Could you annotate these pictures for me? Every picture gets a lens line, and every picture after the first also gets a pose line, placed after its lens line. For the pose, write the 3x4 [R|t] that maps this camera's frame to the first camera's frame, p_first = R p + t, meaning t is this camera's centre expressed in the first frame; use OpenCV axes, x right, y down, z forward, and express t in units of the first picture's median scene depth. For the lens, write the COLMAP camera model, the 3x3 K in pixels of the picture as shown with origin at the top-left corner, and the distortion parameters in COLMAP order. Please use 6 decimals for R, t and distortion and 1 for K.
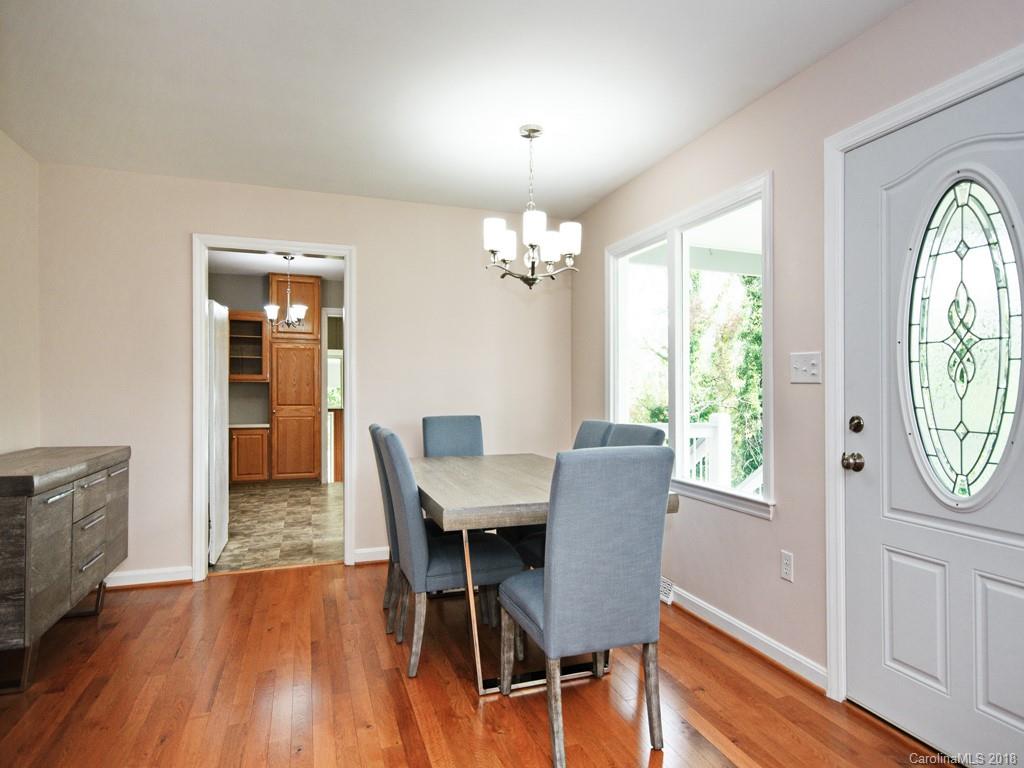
lens RADIAL K [[622.9, 0, 512.5], [0, 622.9, 380.9], [0, 0, 1]] dist [0.000000, 0.000000]
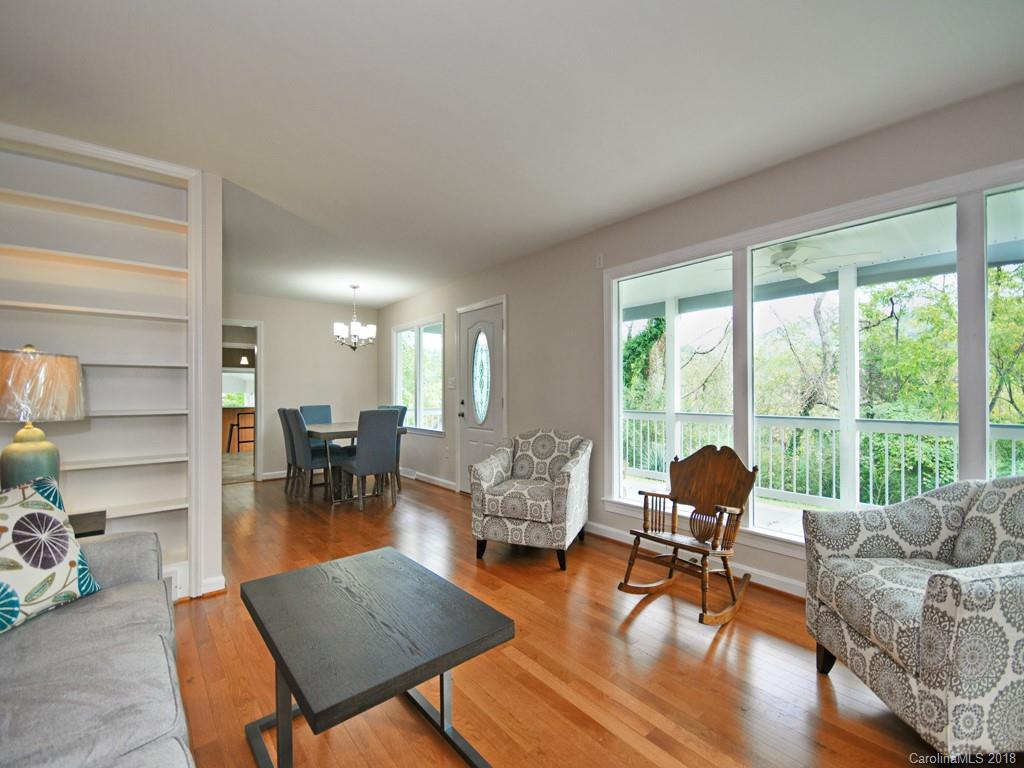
lens RADIAL K [[440.6, 0, 505.6], [0, 440.6, 386.9], [0, 0, 1]] dist [-0.004875, 0.000358]
pose [[0.940613, 0.000631, 0.339480, 0.001712], [-0.000043, 0.999998, -0.001742, -0.003451], [-0.339481, 0.001624, 0.940612, -0.874606]]
